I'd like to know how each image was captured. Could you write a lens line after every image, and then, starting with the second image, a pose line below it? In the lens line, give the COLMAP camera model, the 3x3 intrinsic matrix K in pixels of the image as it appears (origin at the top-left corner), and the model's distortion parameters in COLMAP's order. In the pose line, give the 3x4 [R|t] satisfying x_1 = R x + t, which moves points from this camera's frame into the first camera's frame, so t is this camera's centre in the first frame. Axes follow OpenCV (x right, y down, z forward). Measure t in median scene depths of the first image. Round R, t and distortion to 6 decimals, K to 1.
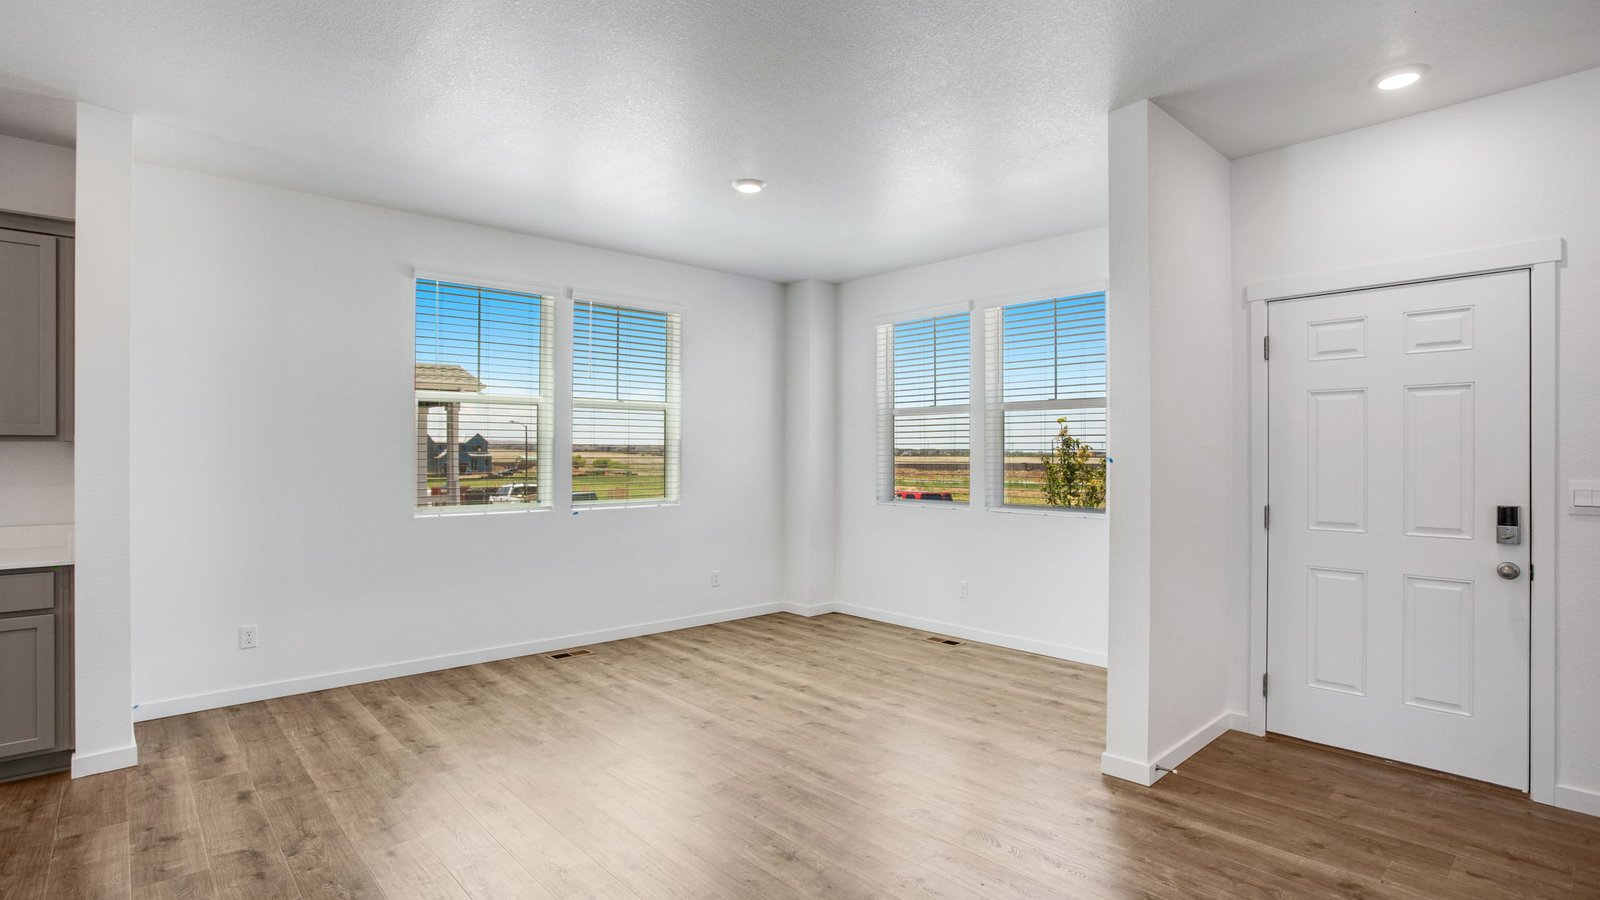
lens RADIAL K [[779.2, 0, 800.0], [0, 779.2, 450.0], [0, 0, 1]] dist [-0.052517, 0.000867]
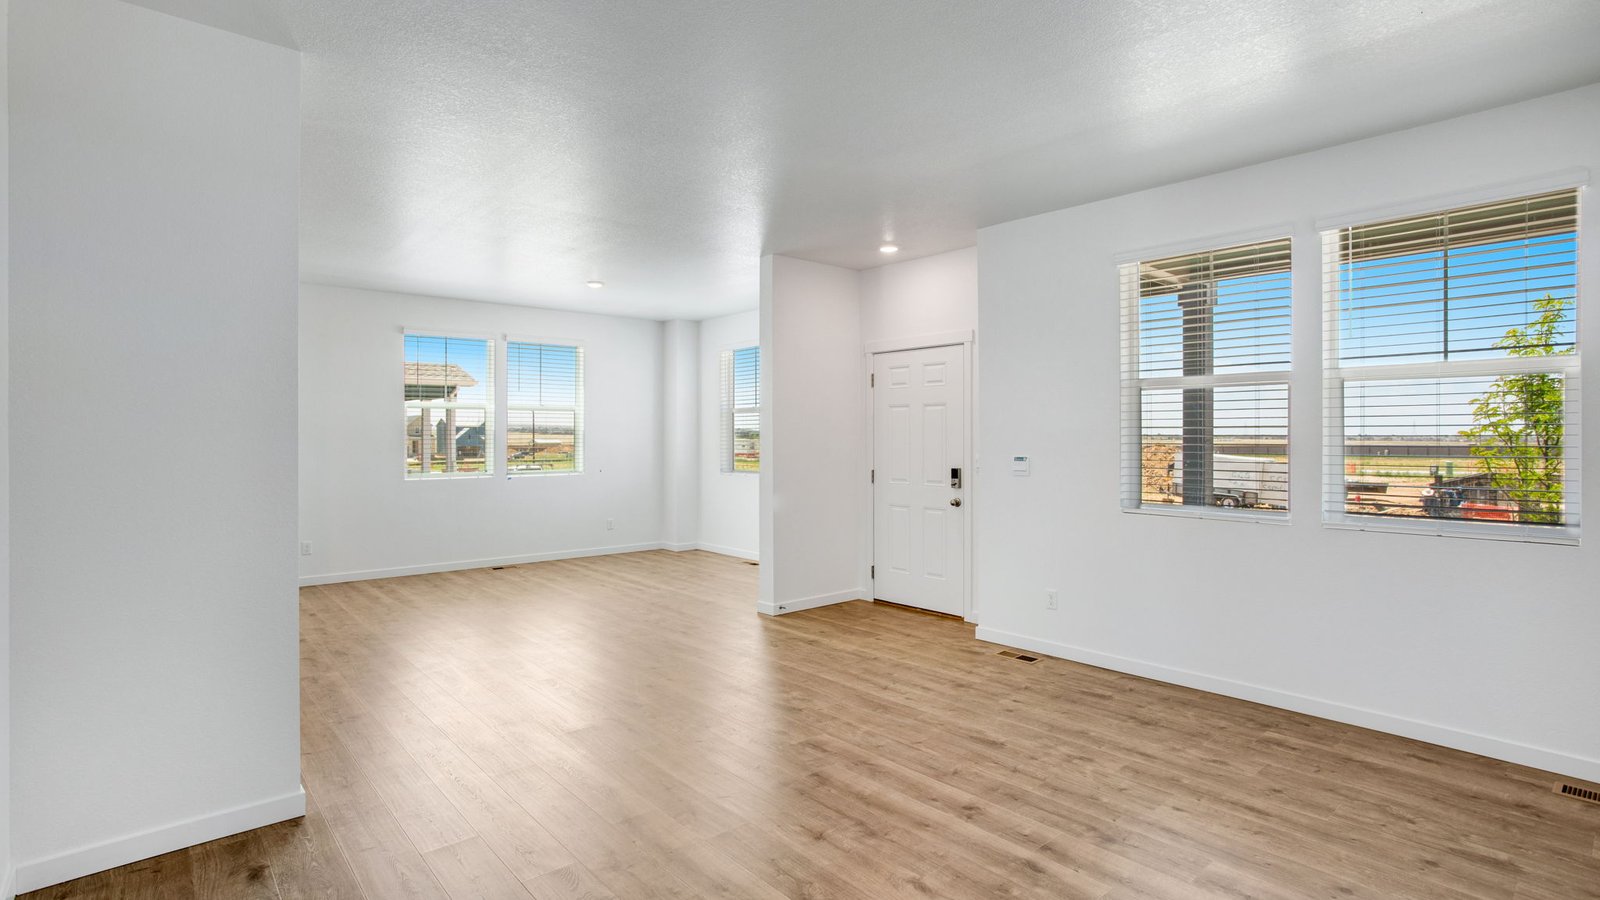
lens RADIAL K [[756.3, 0, 796.6], [0, 756.3, 428.6], [0, 0, 1]] dist [-0.065492, -0.000026]
pose [[0.999975, -0.002264, -0.006705, 0.355115], [0.002226, 0.999981, -0.005715, -0.010171], [0.006717, 0.005700, 0.999961, -0.595488]]
